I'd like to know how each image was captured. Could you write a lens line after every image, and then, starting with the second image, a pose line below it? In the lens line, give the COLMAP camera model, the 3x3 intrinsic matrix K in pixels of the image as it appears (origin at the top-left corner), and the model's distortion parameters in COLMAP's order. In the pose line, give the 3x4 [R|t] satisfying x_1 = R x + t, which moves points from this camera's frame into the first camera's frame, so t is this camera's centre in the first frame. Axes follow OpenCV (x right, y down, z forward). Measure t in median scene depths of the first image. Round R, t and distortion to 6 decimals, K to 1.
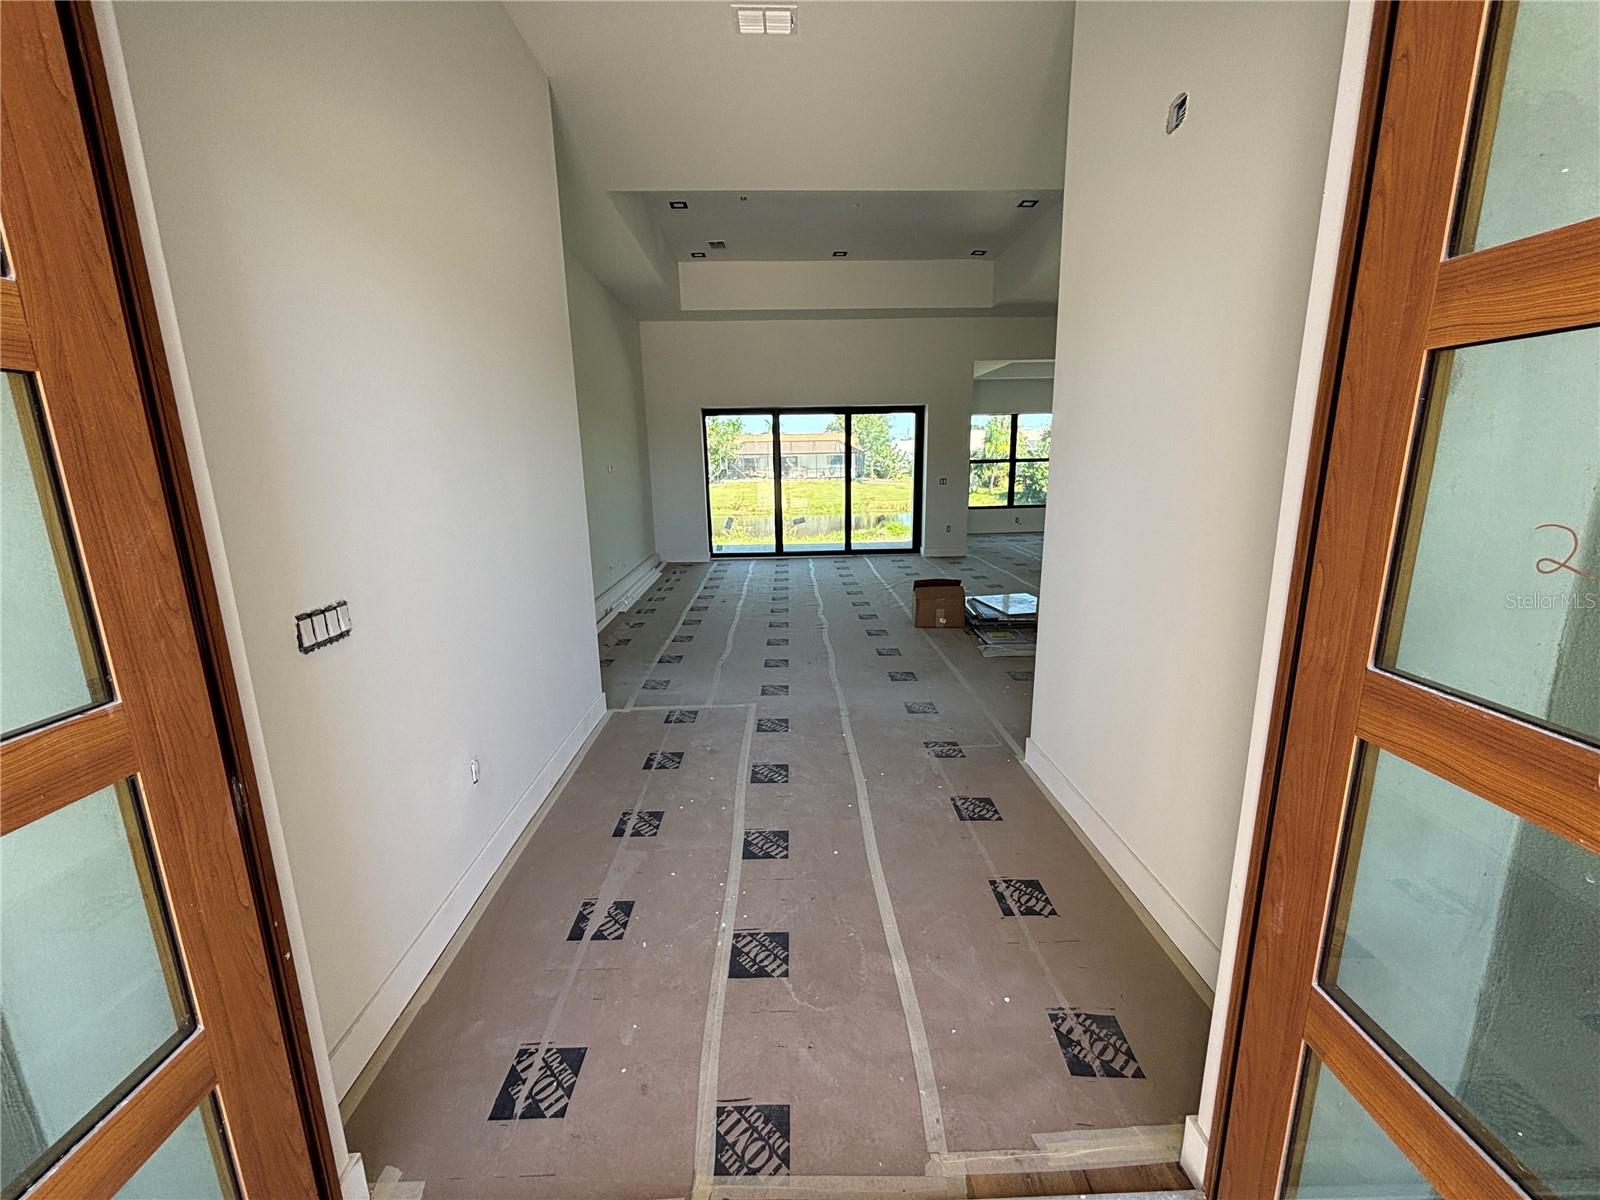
lens RADIAL K [[647.9, 0, 792.9], [0, 647.9, 609.9], [0, 0, 1]] dist [0.001853, -0.000237]
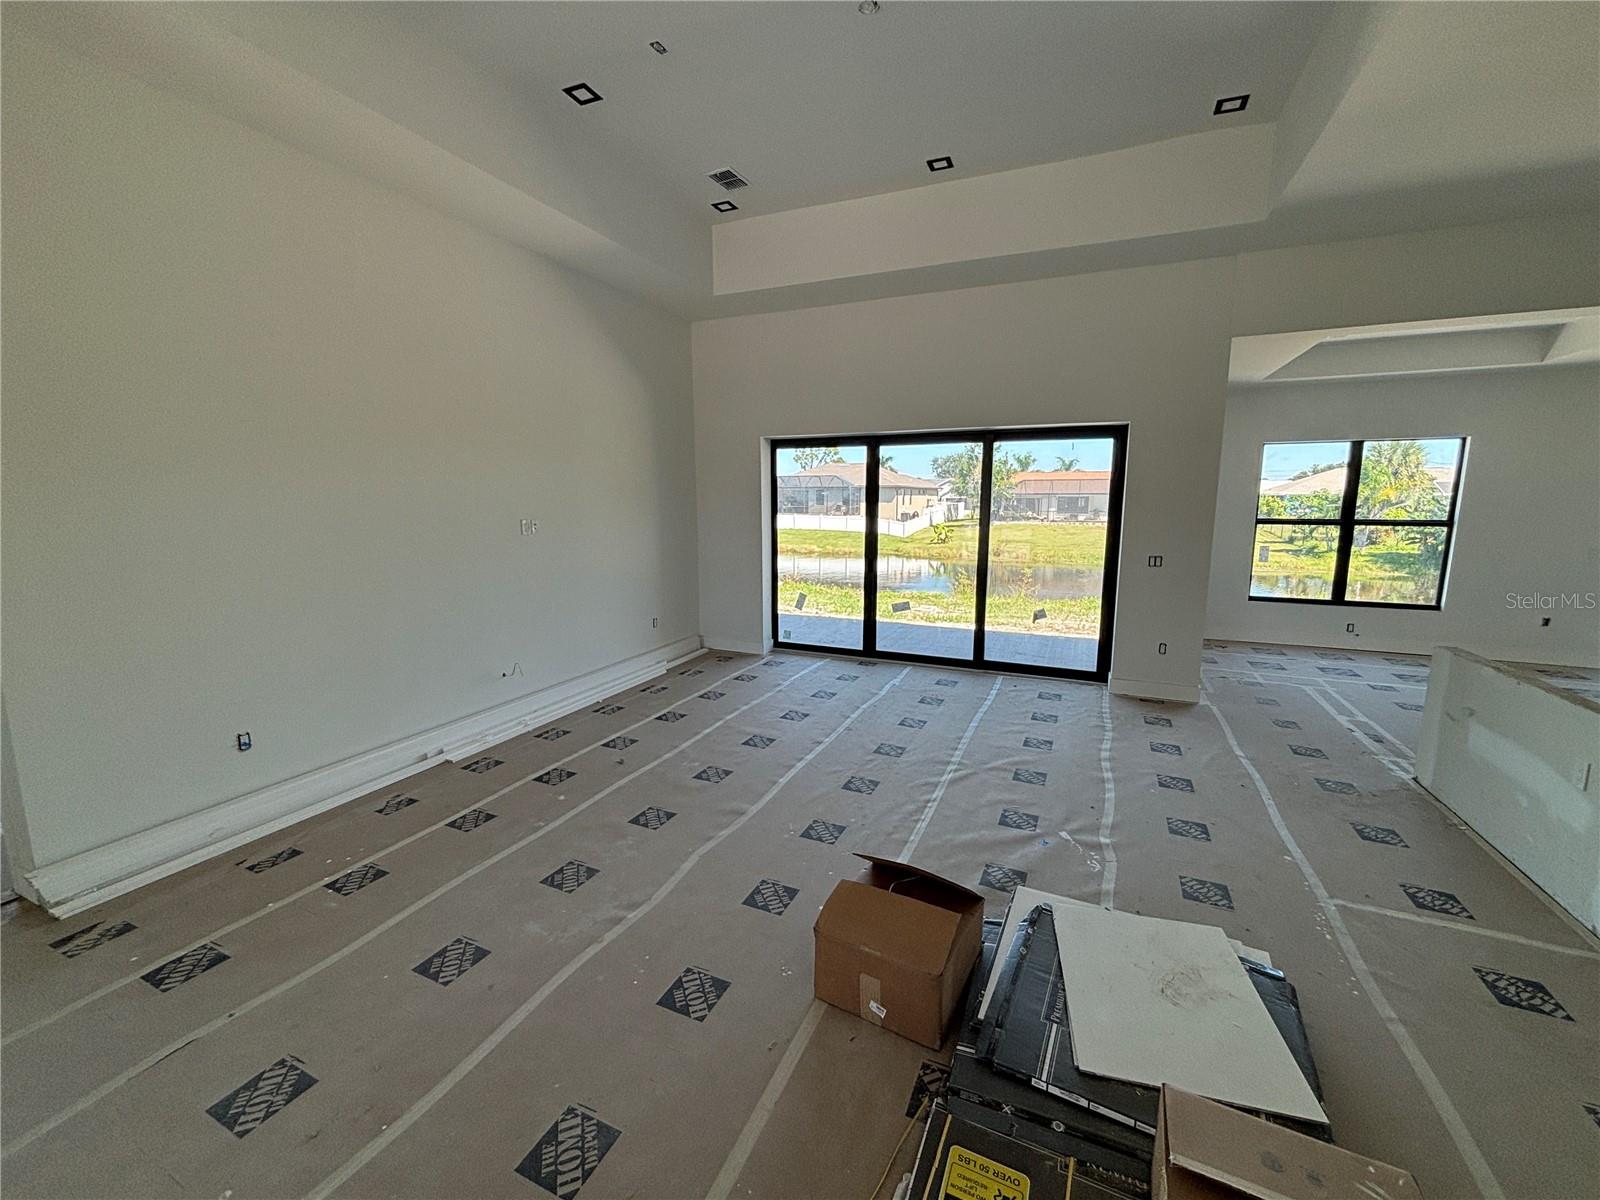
lens RADIAL K [[647.9, 0, 795.5], [0, 647.9, 599.0], [0, 0, 1]] dist [0.001853, -0.000237]
pose [[0.904649, 0.084223, -0.417752, 0.185686], [-0.113928, 0.992394, -0.046635, -0.105224], [0.410647, 0.089782, 0.907364, 0.379146]]
